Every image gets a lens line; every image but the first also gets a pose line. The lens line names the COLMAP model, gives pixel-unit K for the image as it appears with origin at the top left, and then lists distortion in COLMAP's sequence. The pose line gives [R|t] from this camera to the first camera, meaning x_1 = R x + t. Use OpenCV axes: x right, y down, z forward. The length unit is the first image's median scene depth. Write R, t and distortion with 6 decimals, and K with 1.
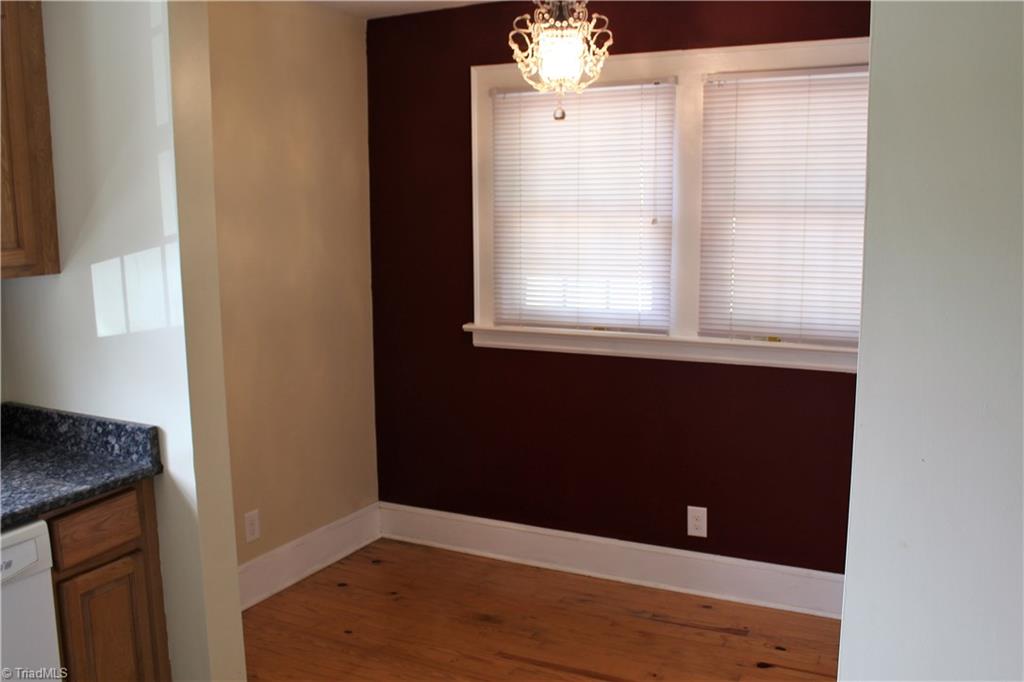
lens RADIAL K [[913.6, 0, 512.2], [0, 913.6, 339.8], [0, 0, 1]] dist [-0.127464, 0.058070]
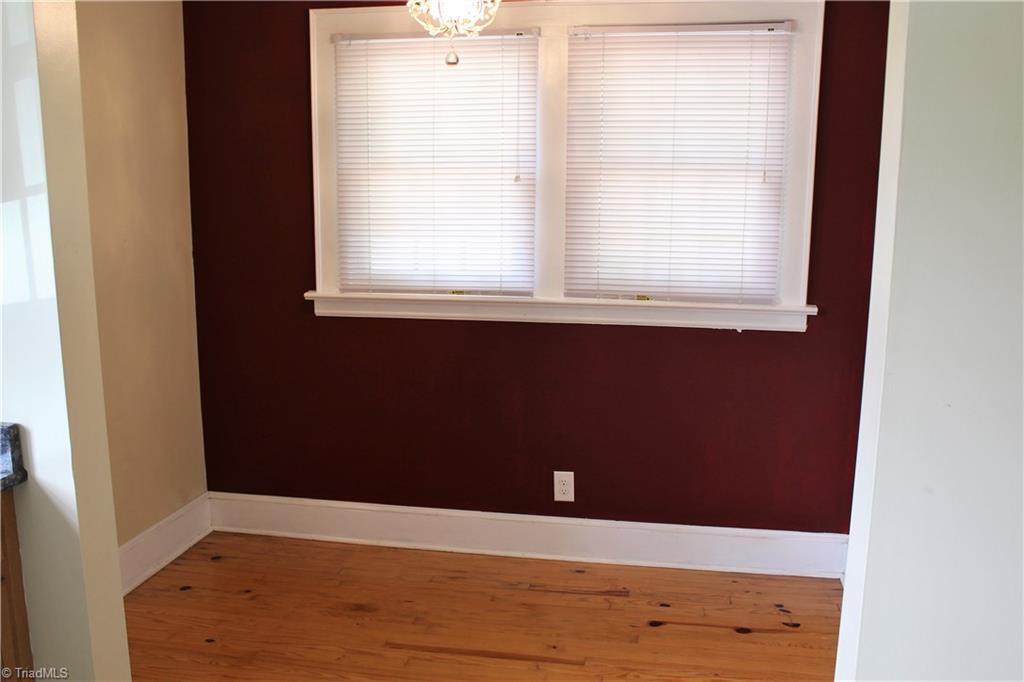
lens RADIAL K [[913.6, 0, 511.0], [0, 913.6, 338.5], [0, 0, 1]] dist [-0.127464, 0.058070]
pose [[0.959541, -0.040154, 0.278692, -0.126144], [0.031344, 0.998860, 0.035995, 0.003559], [-0.279820, -0.025803, 0.959706, 0.075317]]
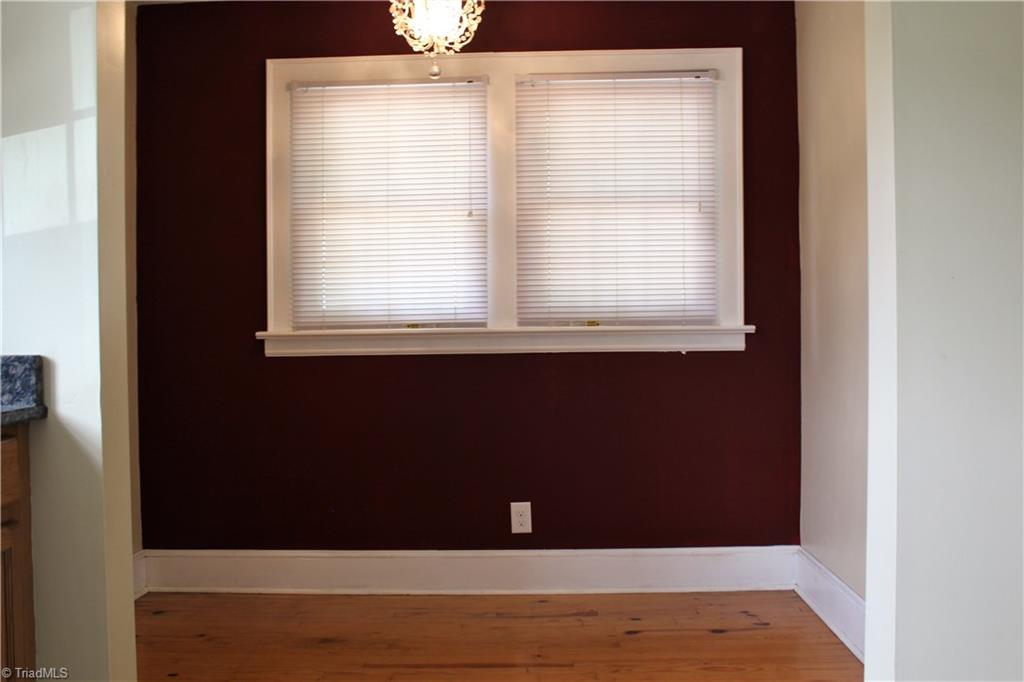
lens RADIAL K [[913.6, 0, 512.9], [0, 913.6, 335.5], [0, 0, 1]] dist [-0.127464, 0.058070]
pose [[0.903472, -0.007363, 0.428584, -0.238895], [0.068785, 0.989385, -0.128005, 0.137881], [-0.423093, 0.145129, 0.894388, 0.093204]]
